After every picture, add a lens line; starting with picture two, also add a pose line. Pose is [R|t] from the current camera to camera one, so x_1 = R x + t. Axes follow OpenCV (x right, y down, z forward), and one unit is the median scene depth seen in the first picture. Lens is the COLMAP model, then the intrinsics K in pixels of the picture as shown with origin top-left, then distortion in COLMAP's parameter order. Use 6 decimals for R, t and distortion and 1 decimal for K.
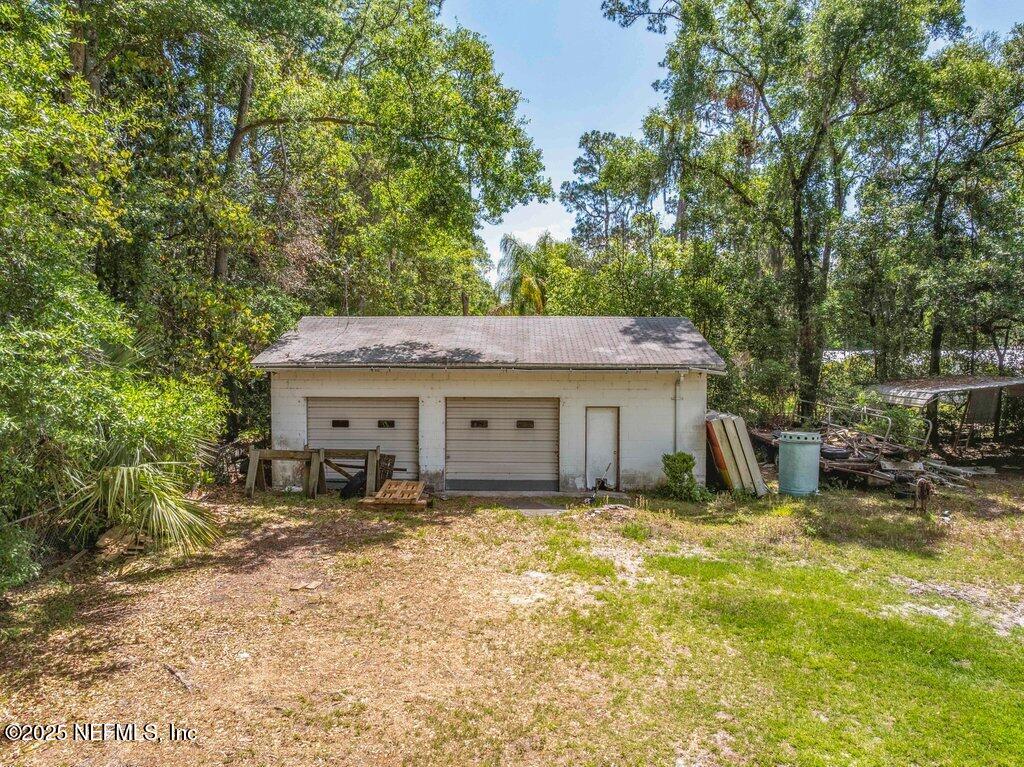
lens RADIAL K [[712.8, 0, 513.8], [0, 712.8, 382.1], [0, 0, 1]] dist [-0.047915, 0.011853]
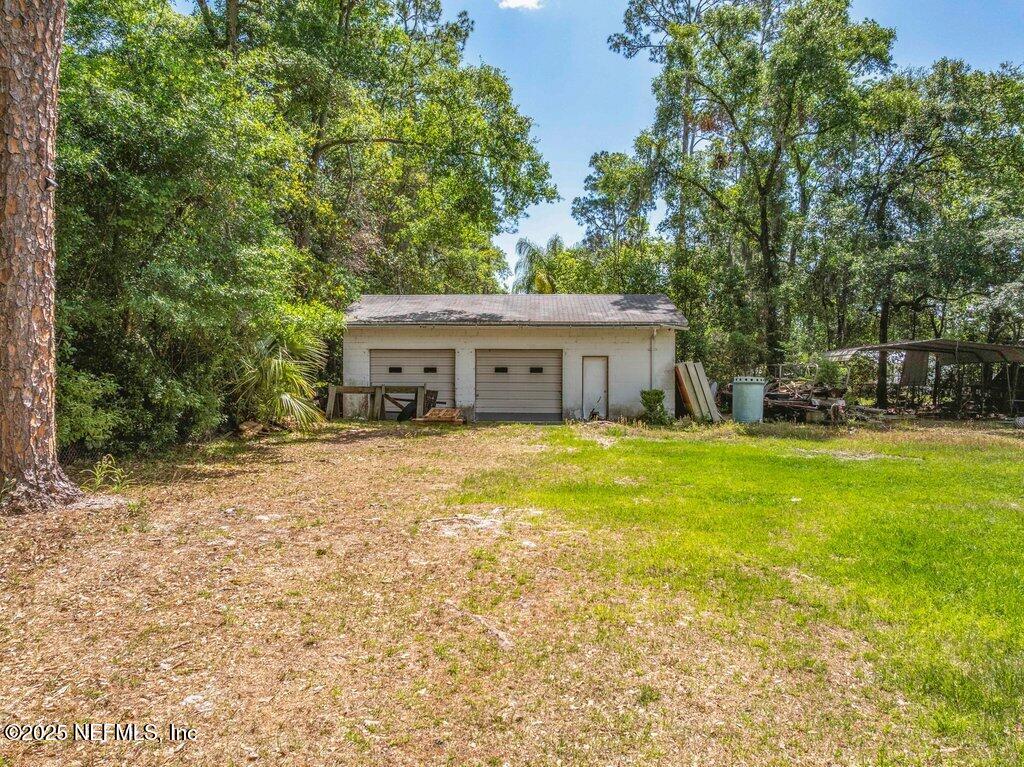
lens RADIAL K [[712.8, 0, 514.2], [0, 712.8, 380.9], [0, 0, 1]] dist [-0.047915, 0.011853]
pose [[0.999754, 0.001035, -0.022154, 0.004277], [-0.001706, 0.999539, -0.030315, 0.117861], [0.022112, 0.030345, 0.999295, -0.304742]]
